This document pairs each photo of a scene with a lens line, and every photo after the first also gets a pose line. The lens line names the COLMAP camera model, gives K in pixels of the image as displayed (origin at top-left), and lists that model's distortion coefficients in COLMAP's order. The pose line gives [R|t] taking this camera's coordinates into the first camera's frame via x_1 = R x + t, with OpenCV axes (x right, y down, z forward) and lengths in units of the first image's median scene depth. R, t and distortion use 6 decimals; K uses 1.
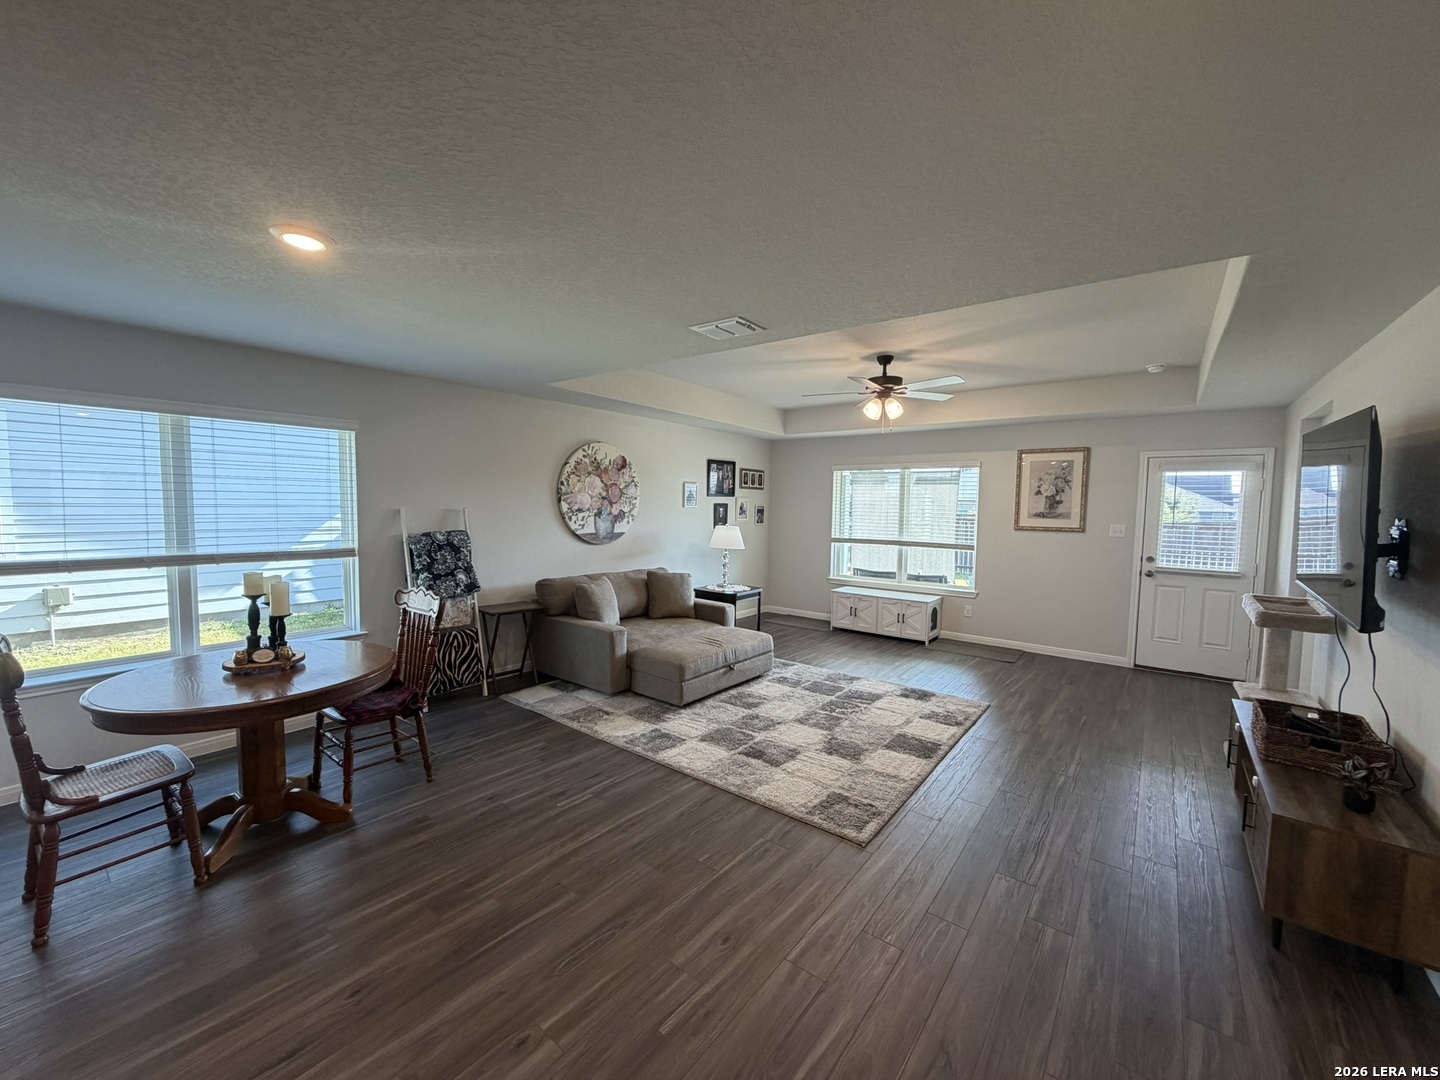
lens RADIAL K [[570.9, 0, 719.2], [0, 570.9, 540.4], [0, 0, 1]] dist [0.000064, 0.000189]
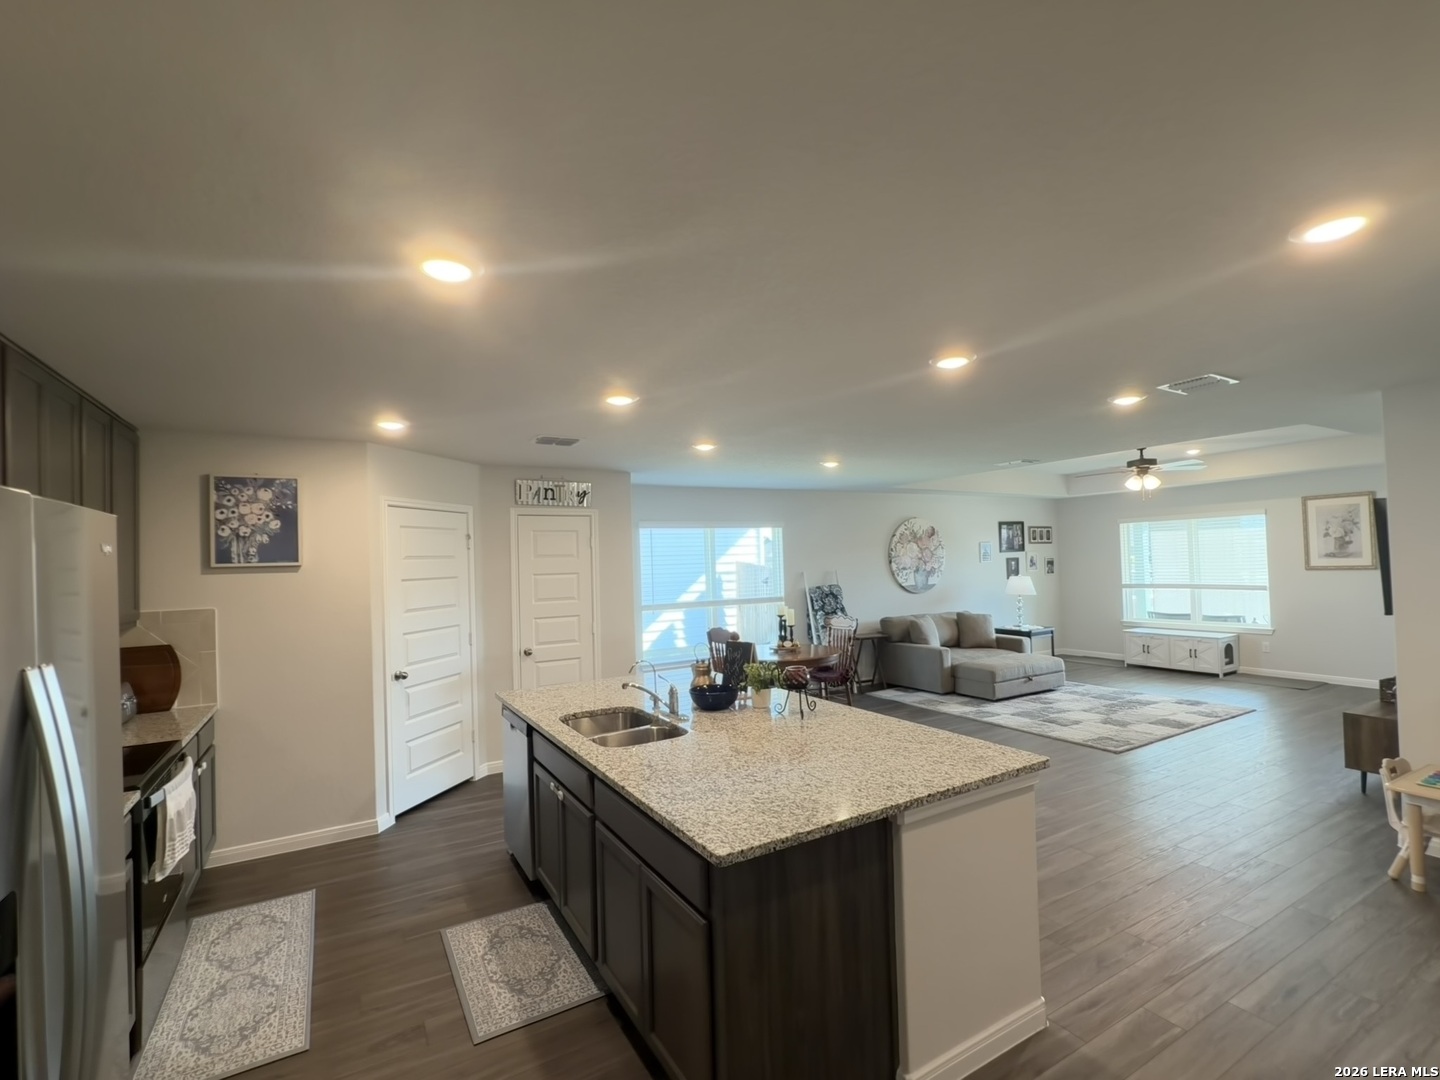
lens RADIAL K [[673.4, 0, 745.9], [0, 673.4, 548.5], [0, 0, 1]] dist [0.001123, -0.001282]
pose [[0.933385, -0.052677, -0.354990, -0.021644], [0.023971, 0.996111, -0.084784, 0.027955], [0.358076, 0.070626, 0.931018, -0.659762]]
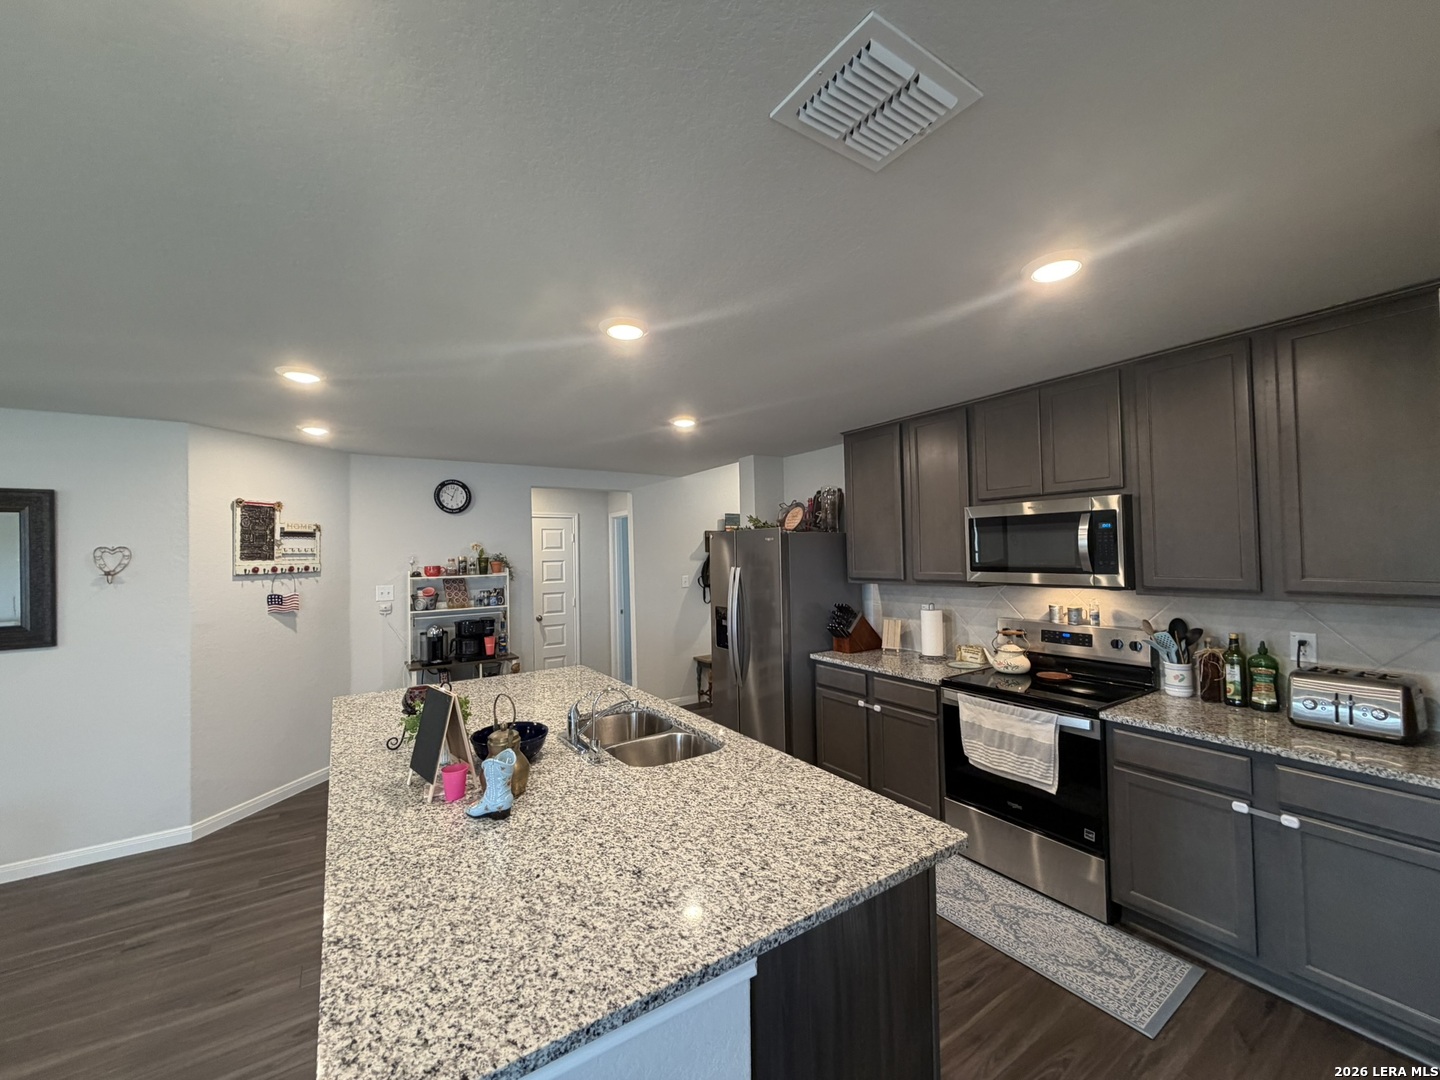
lens RADIAL K [[570.9, 0, 711.3], [0, 570.9, 543.3], [0, 0, 1]] dist [0.000064, 0.000189]
pose [[-0.944404, 0.007516, 0.328700, -0.517082], [0.025597, 0.998385, 0.050717, -0.033169], [-0.327788, 0.056312, -0.943072, 0.209340]]
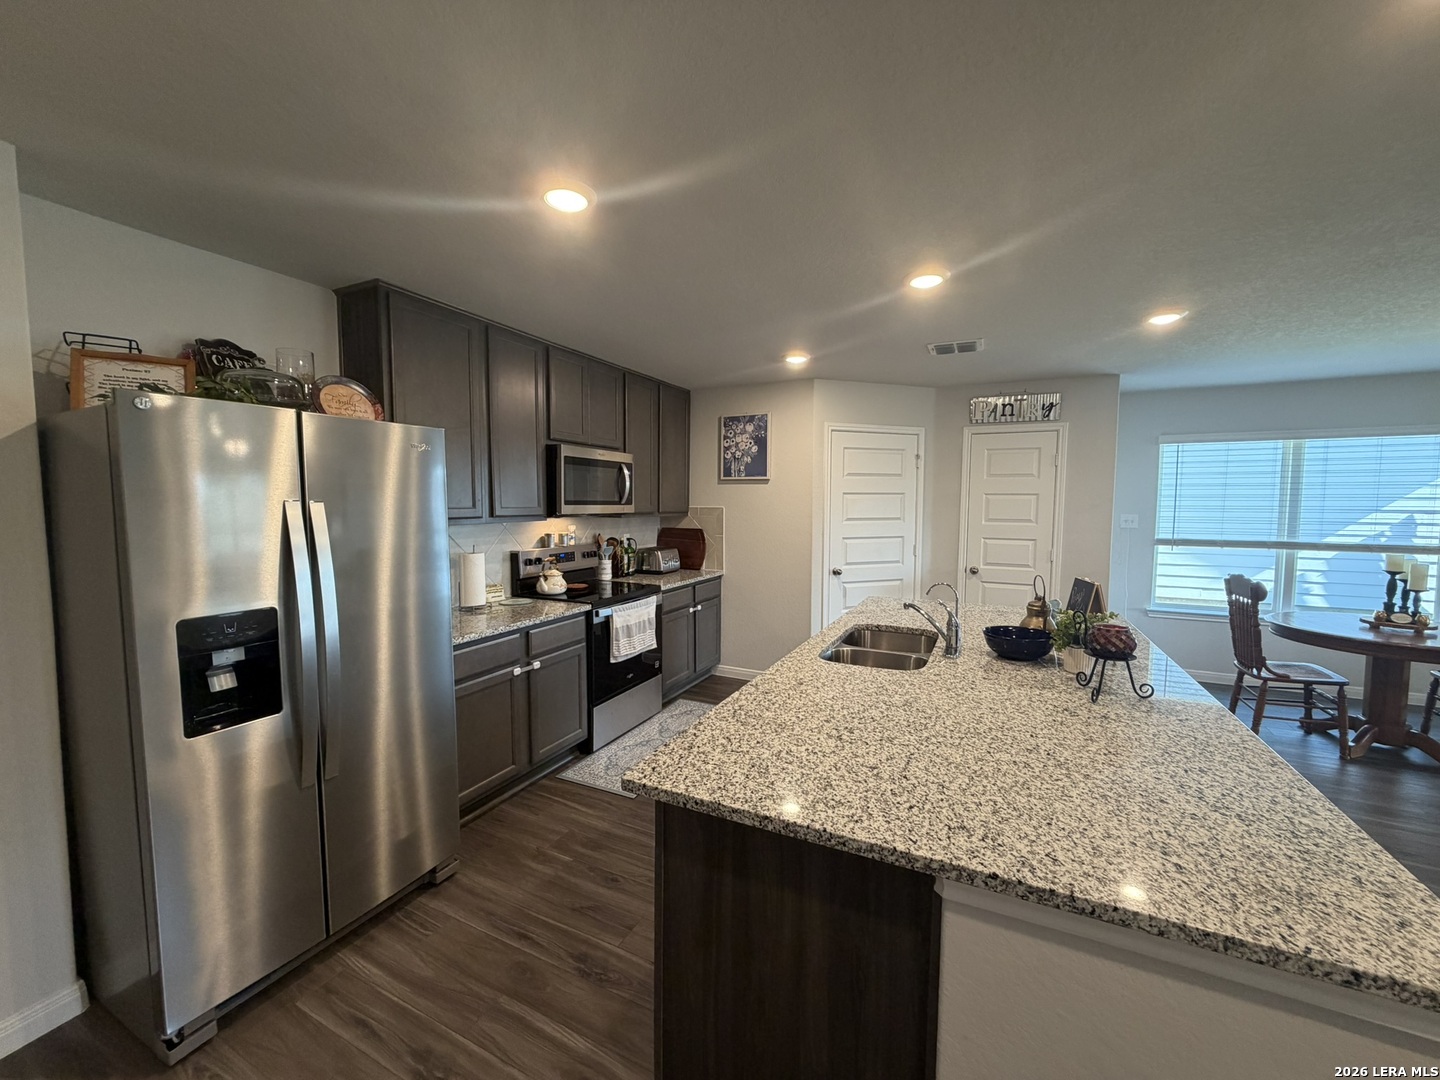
lens RADIAL K [[570.9, 0, 716.0], [0, 570.9, 541.7], [0, 0, 1]] dist [0.000064, 0.000189]
pose [[0.198054, 0.051933, -0.978814, 0.076608], [-0.063836, 0.997159, 0.039990, 0.035793], [0.978110, 0.054564, 0.200806, -0.382786]]
